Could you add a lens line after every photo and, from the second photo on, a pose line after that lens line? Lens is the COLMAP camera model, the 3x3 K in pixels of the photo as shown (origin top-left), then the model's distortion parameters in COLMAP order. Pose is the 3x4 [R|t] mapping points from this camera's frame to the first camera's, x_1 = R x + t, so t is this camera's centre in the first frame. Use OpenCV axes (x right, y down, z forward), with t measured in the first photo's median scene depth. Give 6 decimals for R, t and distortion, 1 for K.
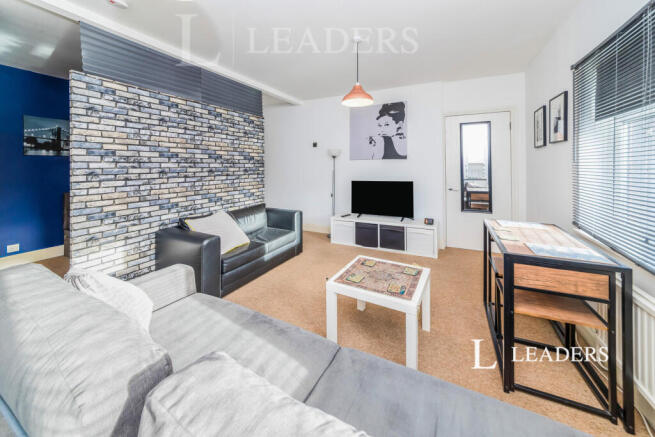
lens RADIAL K [[257.1, 0, 315.9], [0, 257.1, 166.9], [0, 0, 1]] dist [-0.000428, -0.000002]
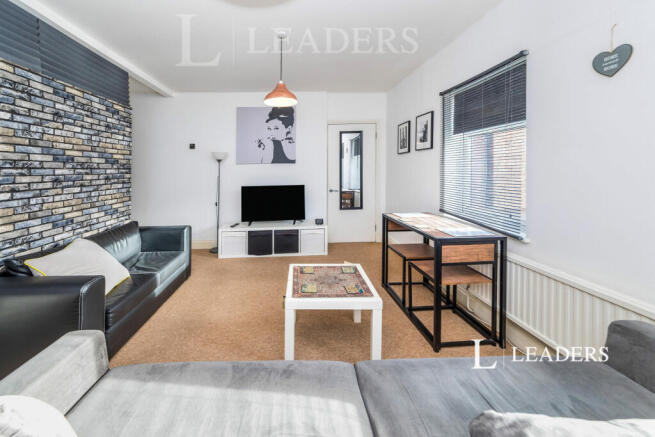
lens RADIAL K [[264.1, 0, 306.7], [0, 264.1, 172.2], [0, 0, 1]] dist [-0.000306, 0.000063]
pose [[0.868317, -0.015279, 0.495774, -0.147596], [0.014608, 0.999880, 0.005229, 0.000542], [-0.495795, 0.002702, 0.868436, 0.073666]]
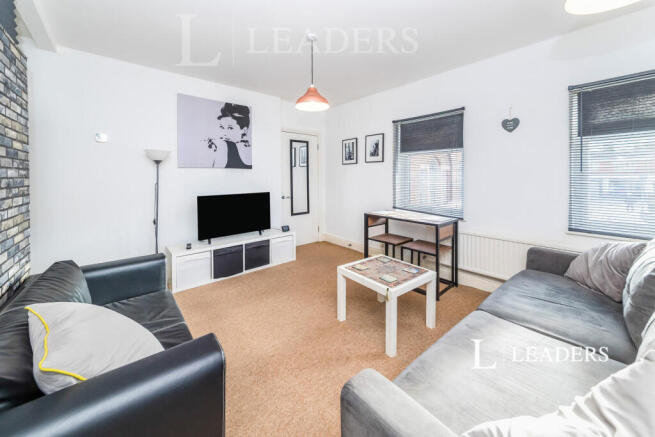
lens RADIAL K [[248.4, 0, 351.3], [0, 248.4, 182.9], [0, 0, 1]] dist [0.000384, 0.000207]
pose [[0.334295, -0.021649, 0.942220, -0.430287], [0.002485, 0.999753, 0.022090, 0.001398], [-0.942465, -0.005043, 0.334267, 0.401289]]
